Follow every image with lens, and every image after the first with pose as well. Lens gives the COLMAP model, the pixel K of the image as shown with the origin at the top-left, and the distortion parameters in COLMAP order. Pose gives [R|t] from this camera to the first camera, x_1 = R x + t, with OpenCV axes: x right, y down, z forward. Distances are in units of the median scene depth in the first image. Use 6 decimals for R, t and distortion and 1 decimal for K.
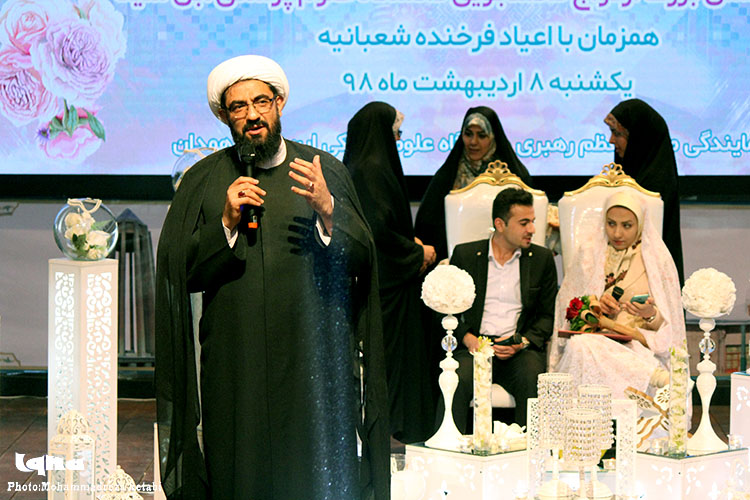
lens RADIAL K [[2900.0, 0, 375.0], [0, 2900.0, 250.0], [0, 0, 1]] dist [-0.074571, 1.892946]
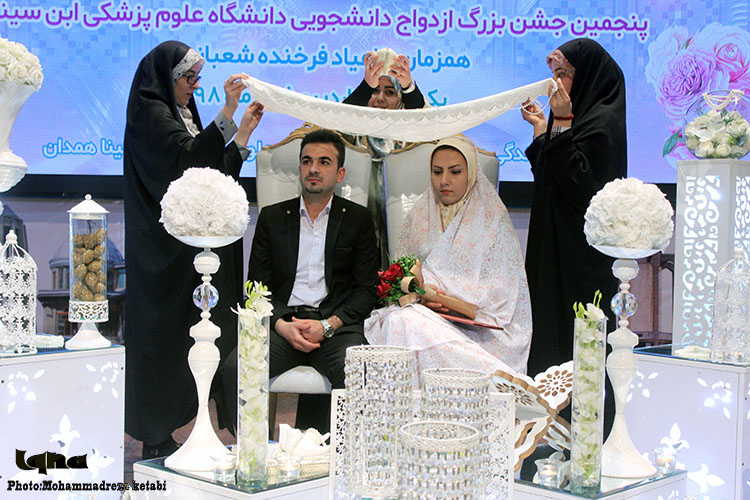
lens RADIAL K [[1132.5, 0, 375.0], [0, 1132.5, 250.0], [0, 0, 1]] dist [-0.021189, -0.003987]
pose [[0.998121, 0.013619, 0.059747, 0.034338], [-0.010604, 0.998668, -0.050499, 0.024954], [-0.060355, 0.049770, 0.996935, 0.557211]]
